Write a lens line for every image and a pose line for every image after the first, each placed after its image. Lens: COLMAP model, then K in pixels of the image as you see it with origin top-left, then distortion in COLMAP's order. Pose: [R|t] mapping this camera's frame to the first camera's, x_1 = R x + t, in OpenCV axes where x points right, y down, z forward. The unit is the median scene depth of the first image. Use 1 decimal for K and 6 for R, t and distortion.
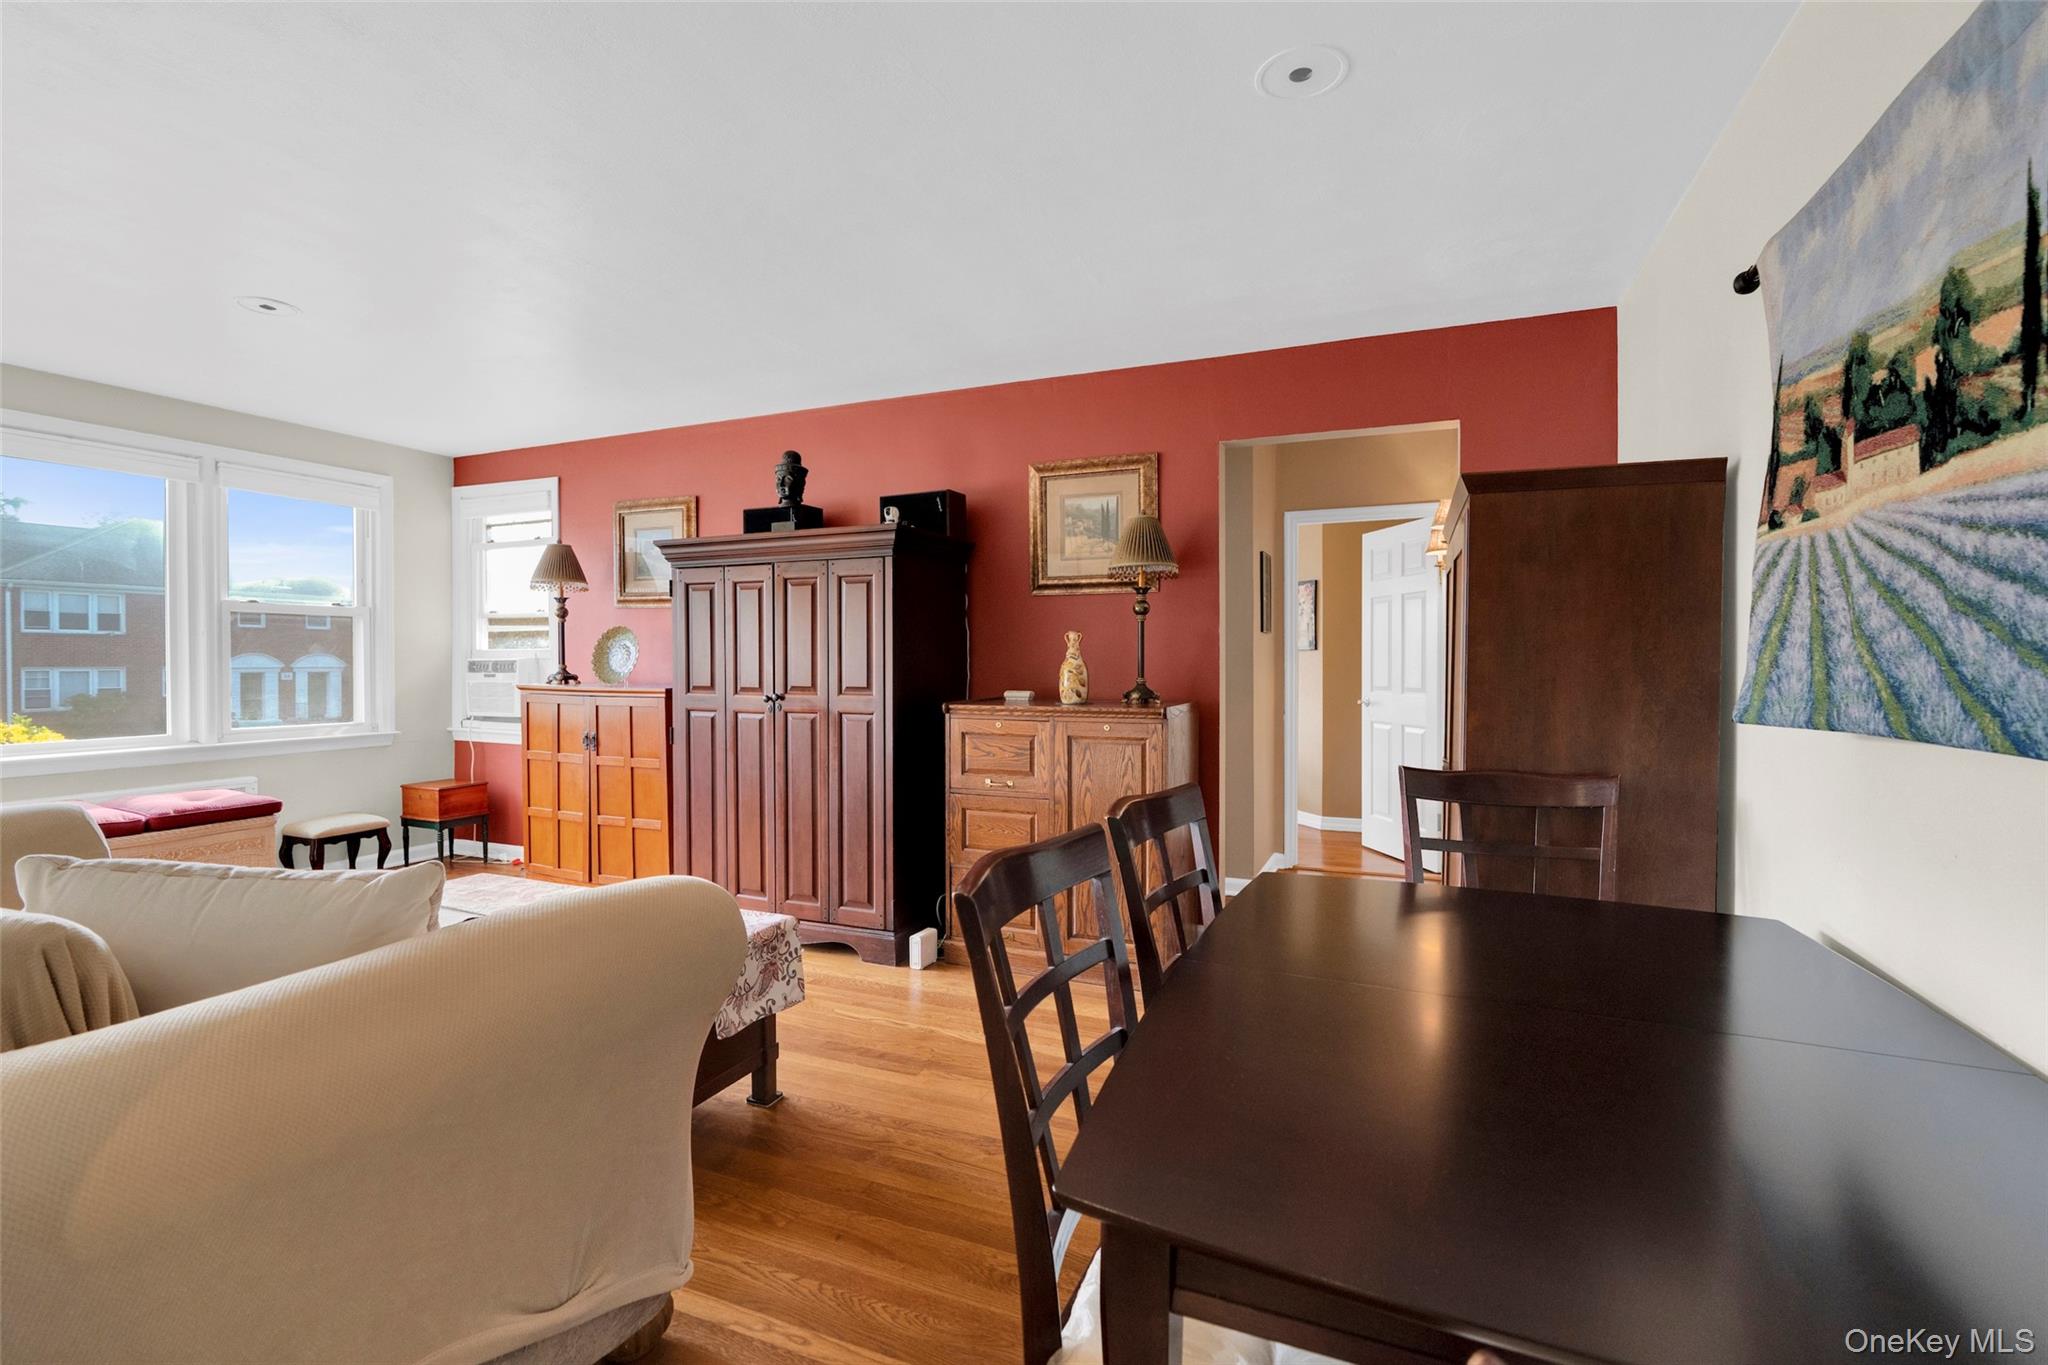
lens RADIAL K [[921.3, 0, 1023.0], [0, 921.3, 672.3], [0, 0, 1]] dist [-0.011764, 0.001276]
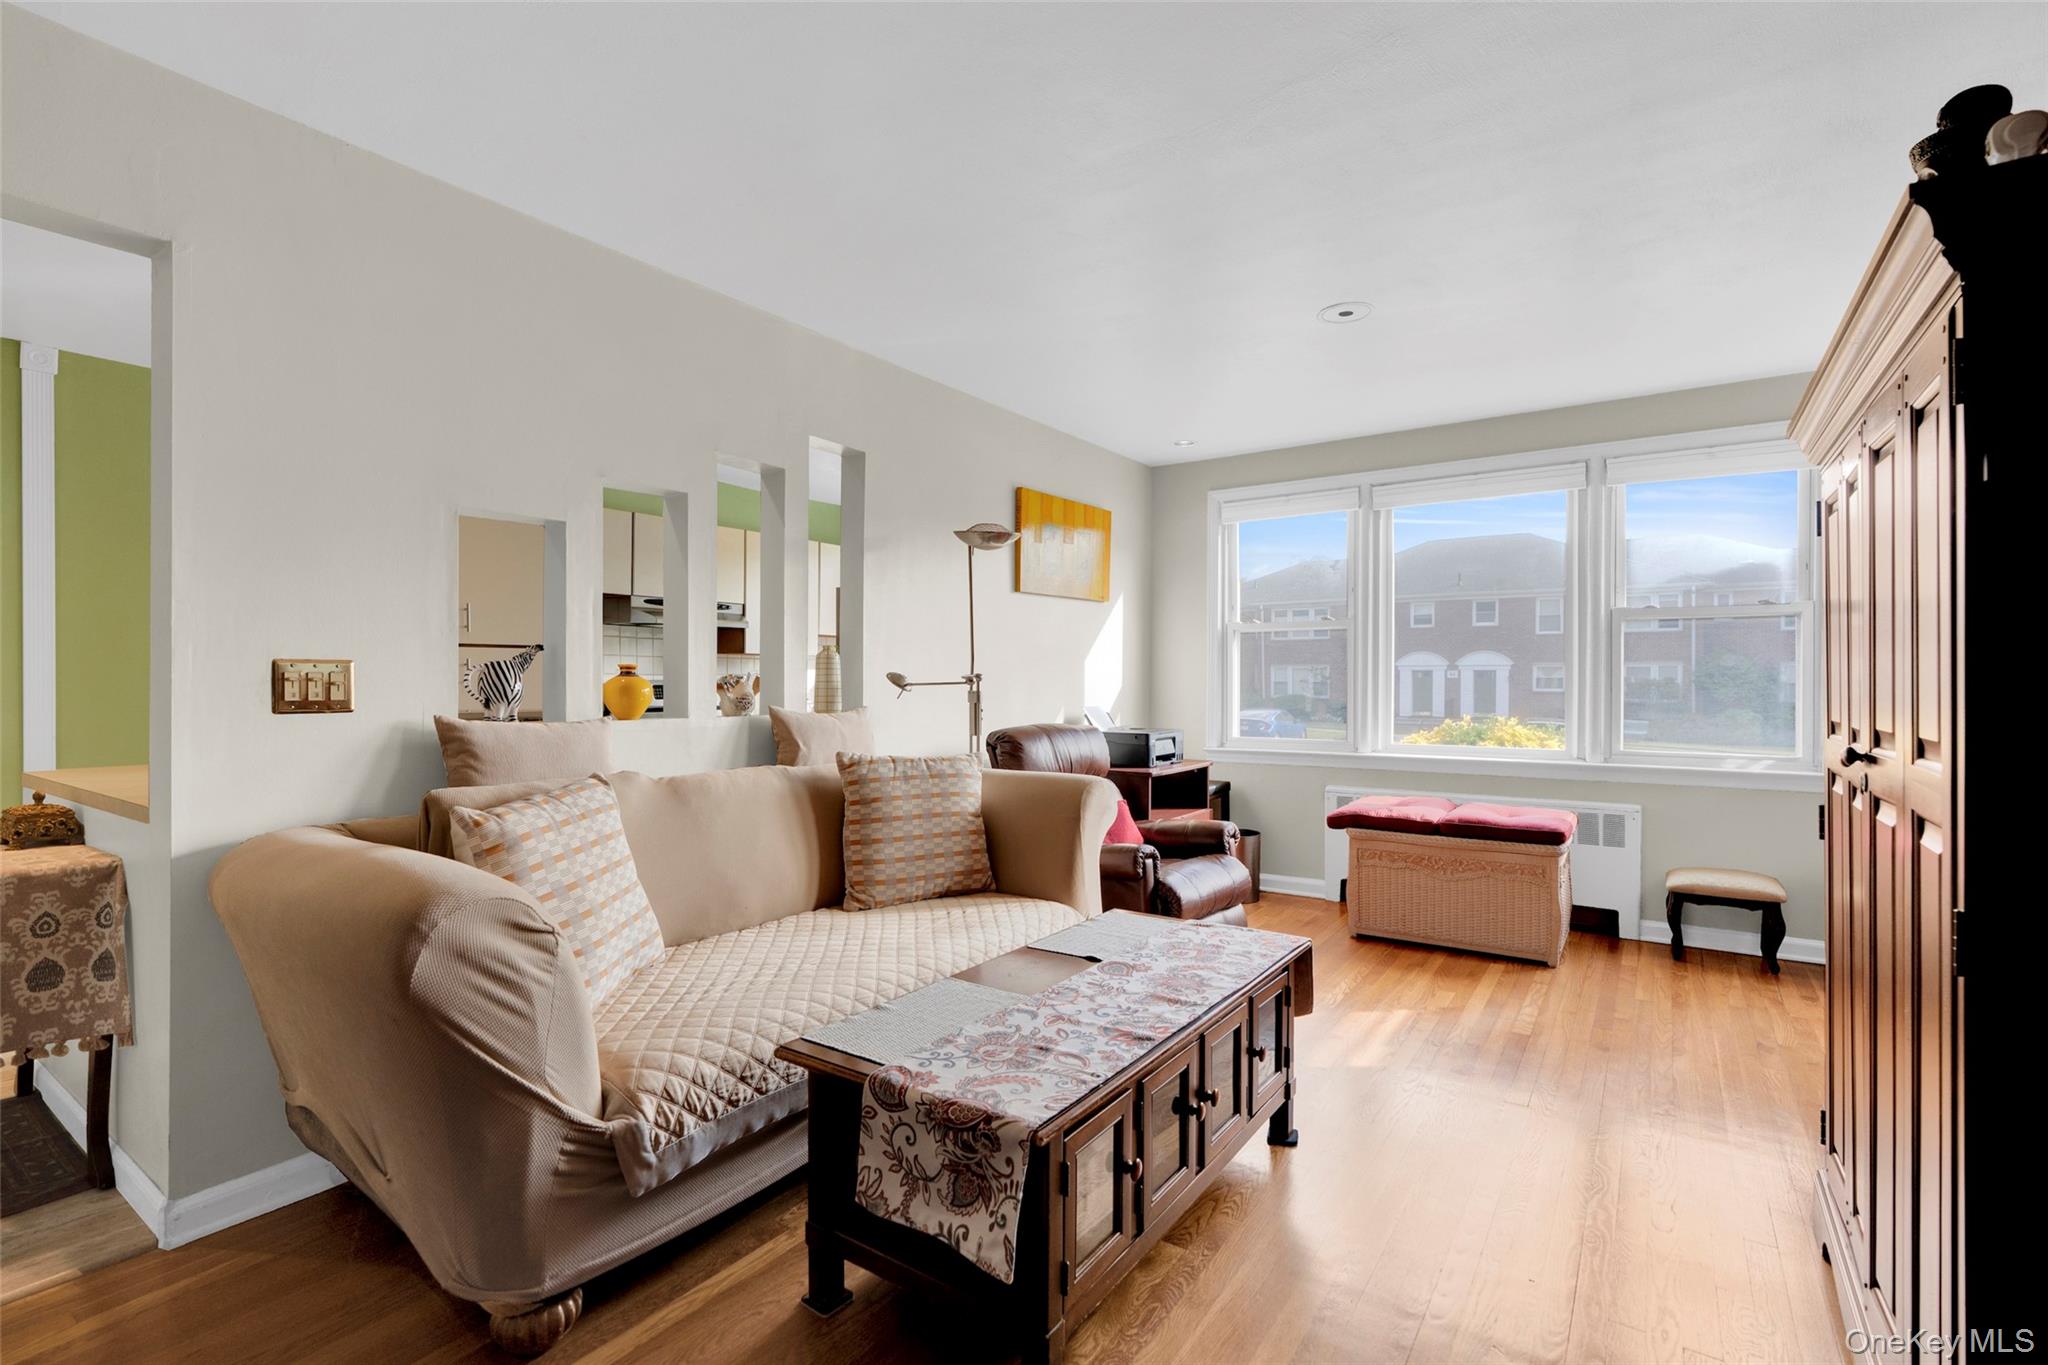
lens RADIAL K [[929.1, 0, 1017.5], [0, 929.1, 689.5], [0, 0, 1]] dist [-0.010201, 0.004536]
pose [[-0.204301, 0.009773, -0.978859, 0.189397], [-0.013598, 0.999825, 0.012820, -0.001311], [0.978814, 0.015930, -0.204132, 0.715275]]
